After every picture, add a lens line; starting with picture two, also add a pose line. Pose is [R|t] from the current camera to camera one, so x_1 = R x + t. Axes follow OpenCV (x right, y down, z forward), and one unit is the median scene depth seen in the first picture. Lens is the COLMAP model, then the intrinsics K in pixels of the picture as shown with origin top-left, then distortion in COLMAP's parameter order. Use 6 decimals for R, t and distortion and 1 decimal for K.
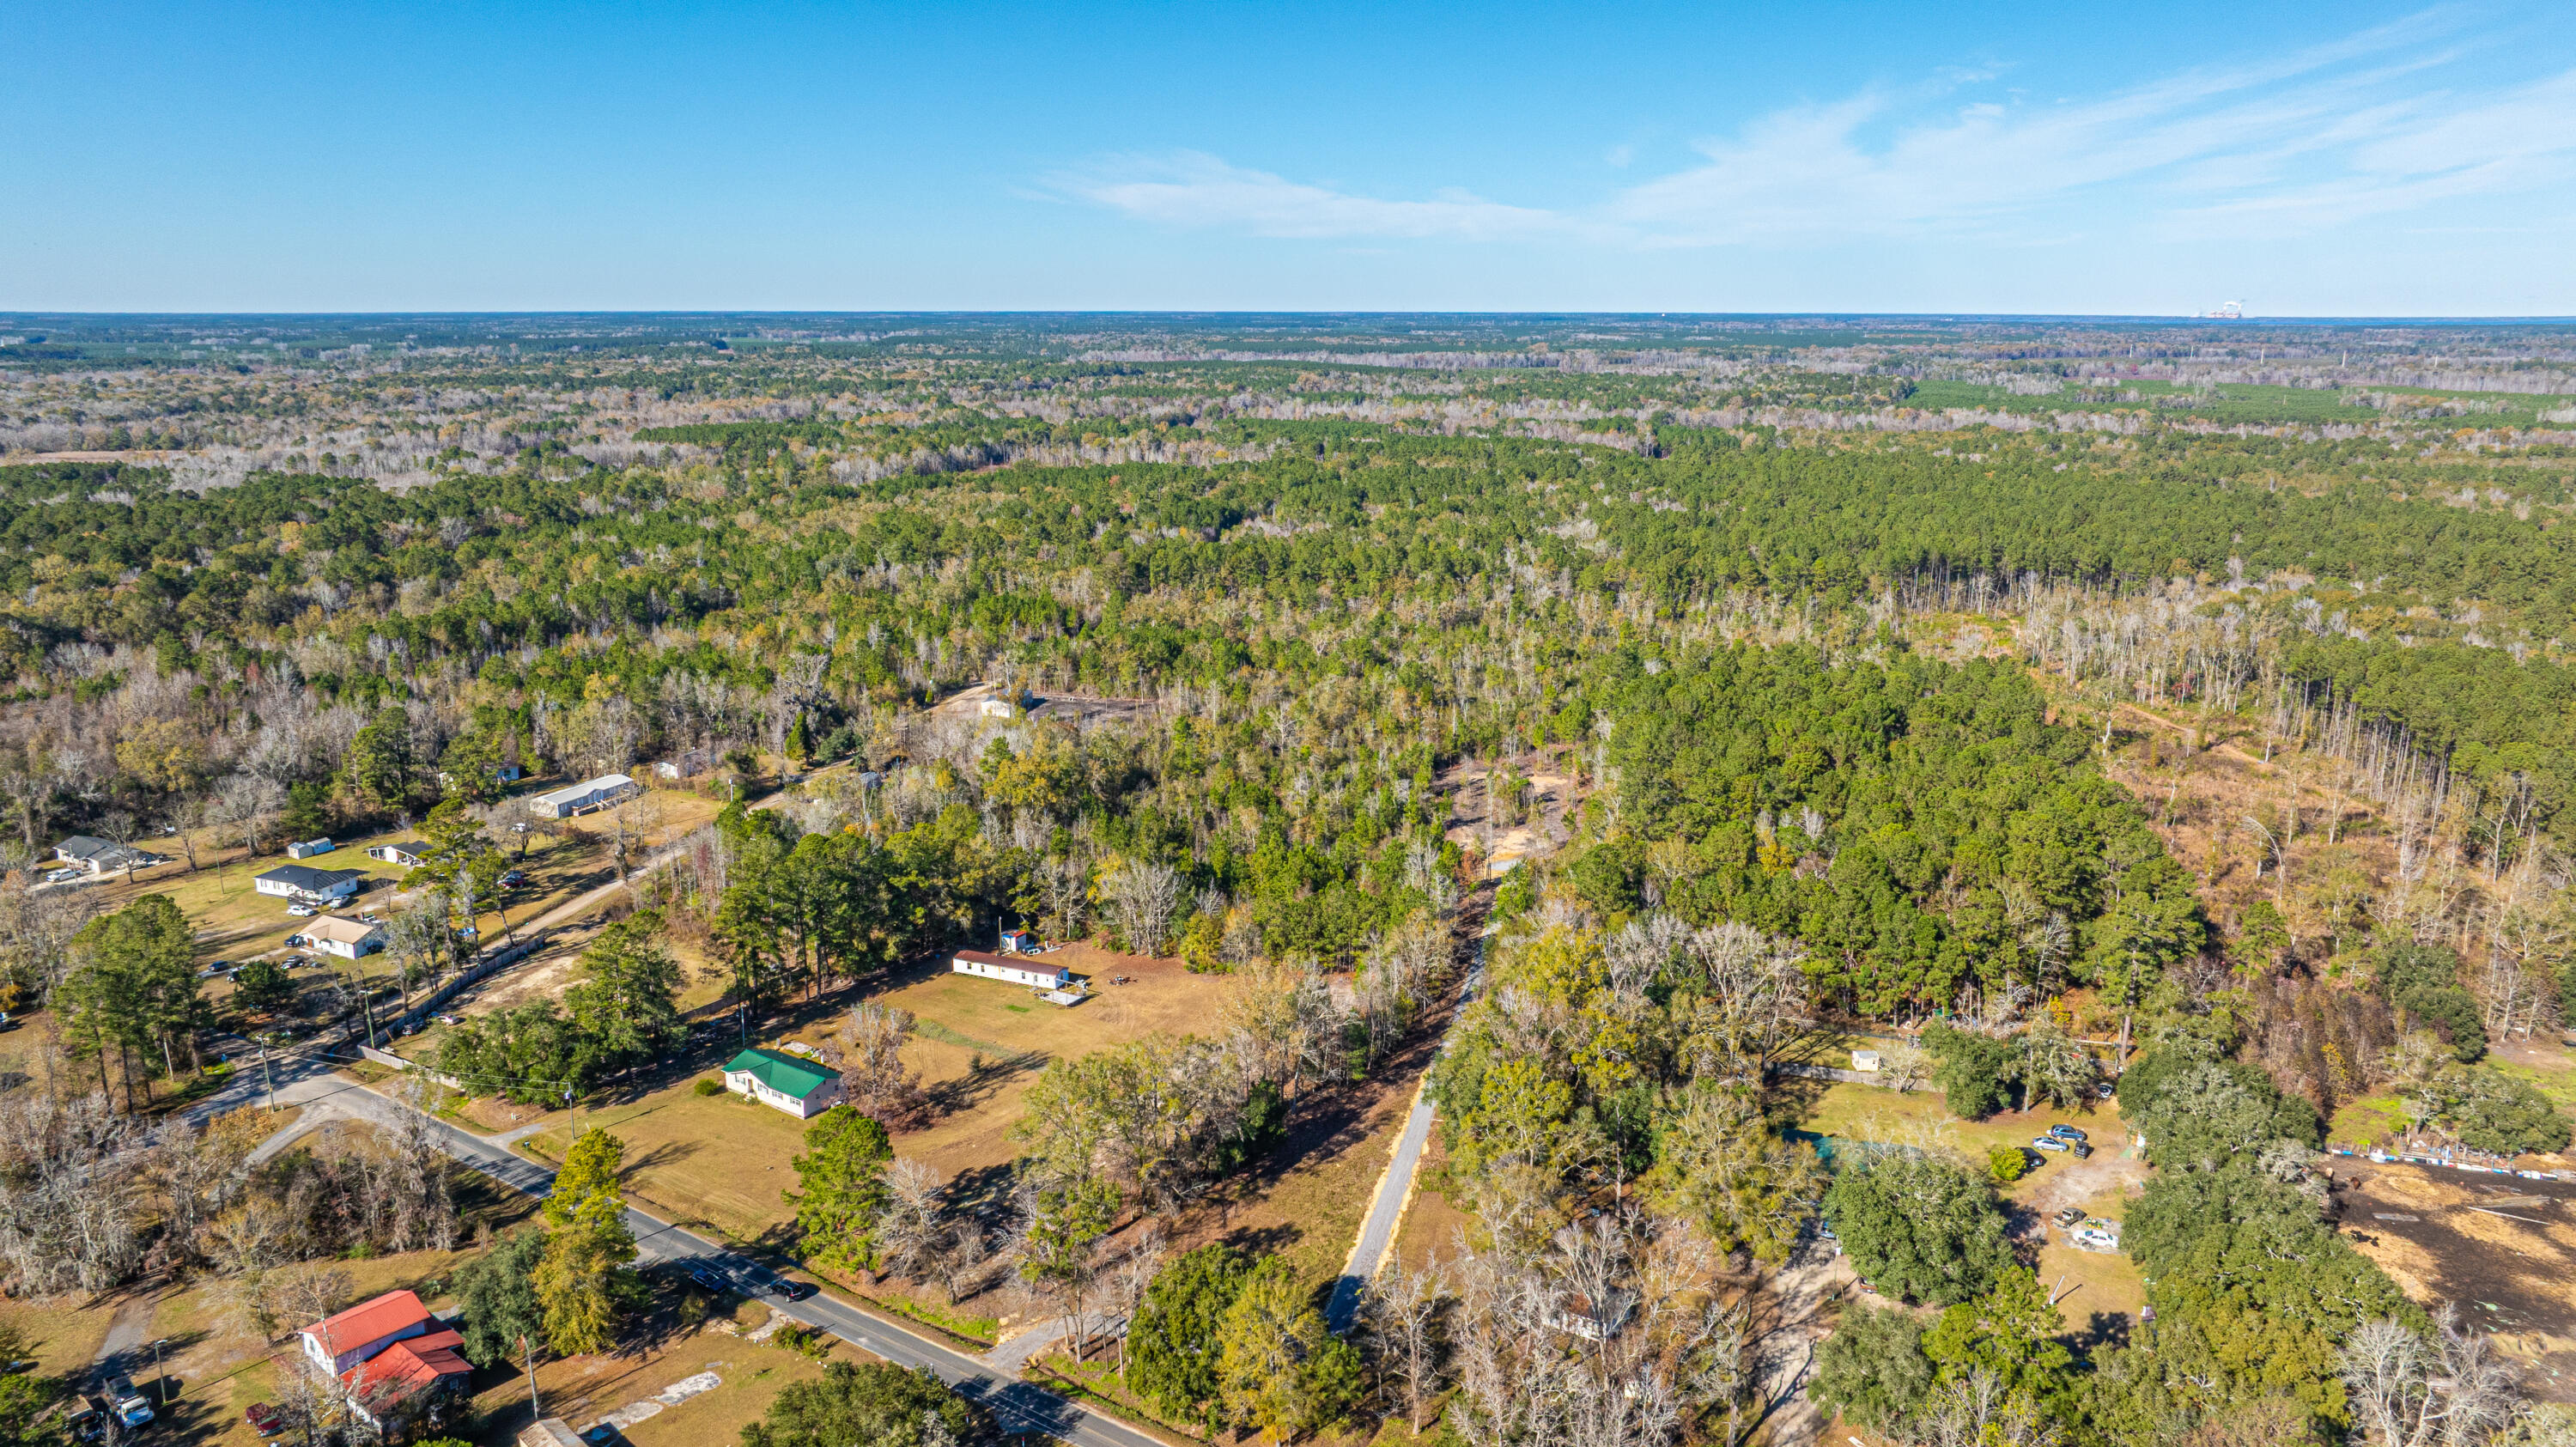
lens RADIAL K [[1812.6, 0, 1288.5], [0, 1812.6, 720.1], [0, 0, 1]] dist [-0.036455, 0.035875]
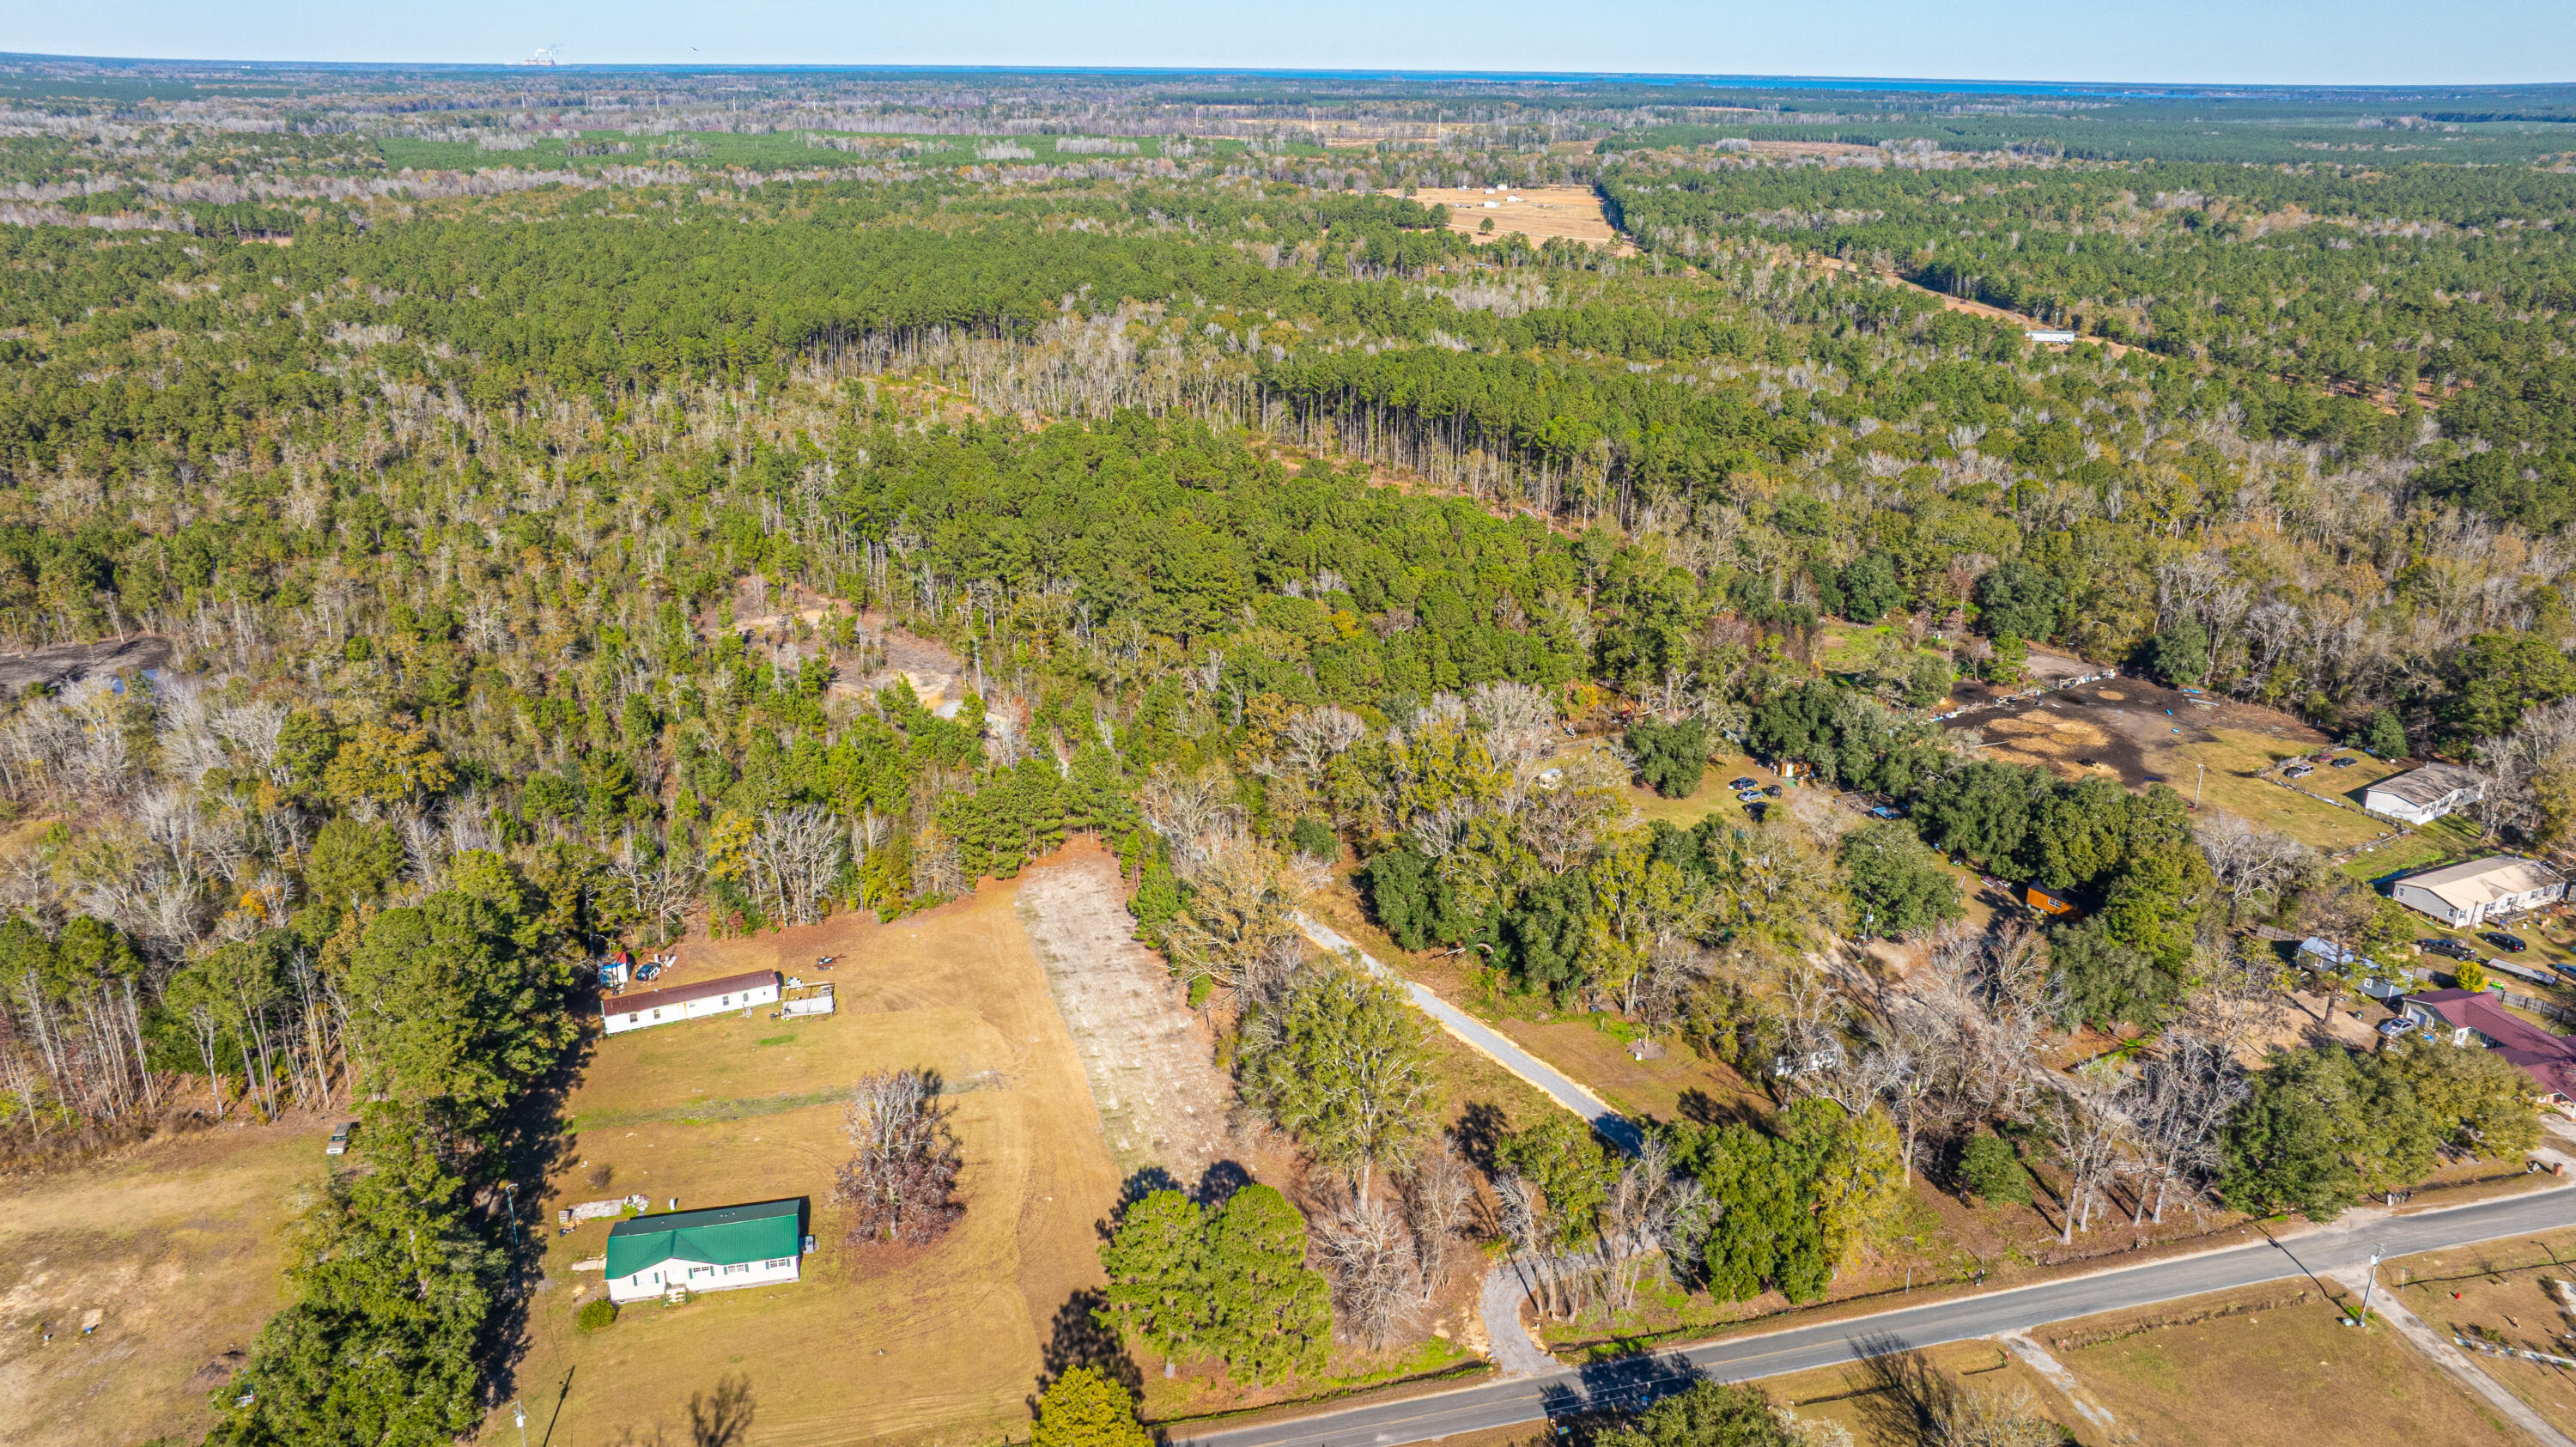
lens RADIAL K [[1812.6, 0, 1275.2], [0, 1812.6, 729.2], [0, 0, 1]] dist [-0.036455, 0.035875]
pose [[0.654965, -0.256718, 0.710715, -0.430228], [0.159217, 0.966293, 0.202308, -0.068219], [-0.738695, -0.019347, 0.673762, 0.298031]]
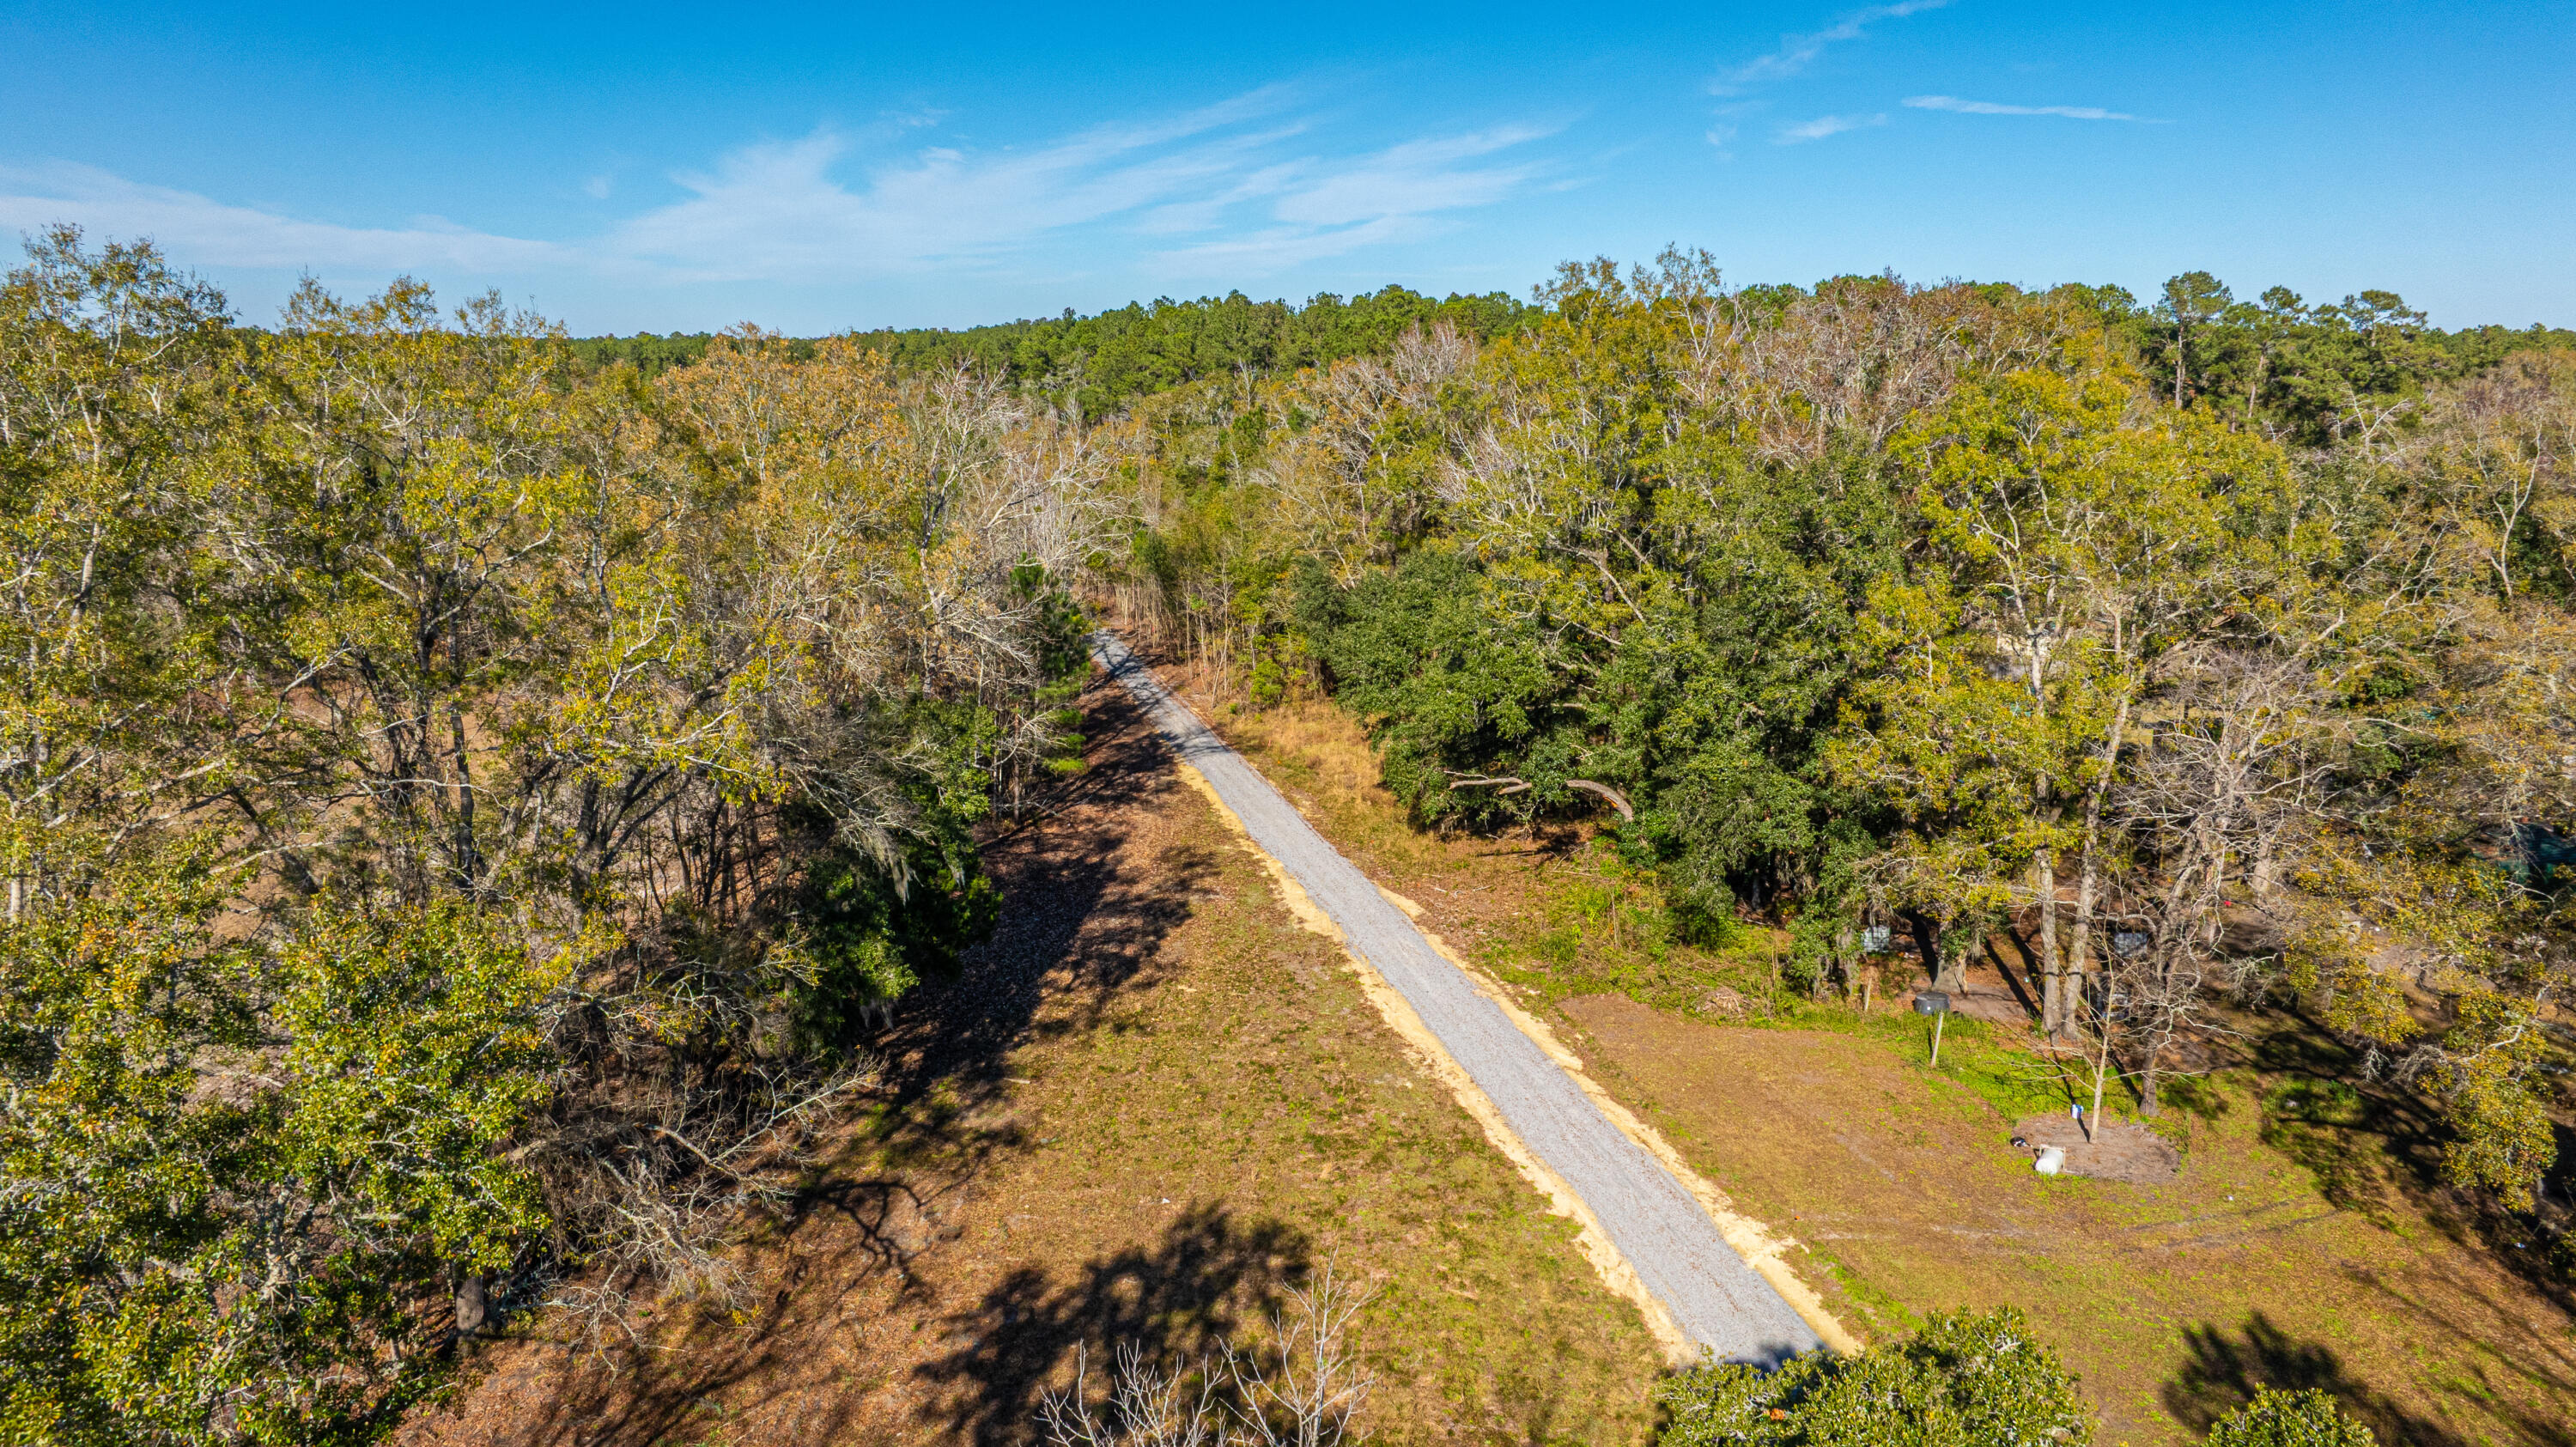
lens RADIAL K [[1812.6, 0, 1296.5], [0, 1812.6, 722.5], [0, 0, 1]] dist [-0.036455, 0.035875]
pose [[0.876982, -0.092255, 0.471585, -0.056131], [0.101557, 0.994813, 0.005753, 0.142768], [-0.469669, 0.042848, 0.881802, 0.519762]]
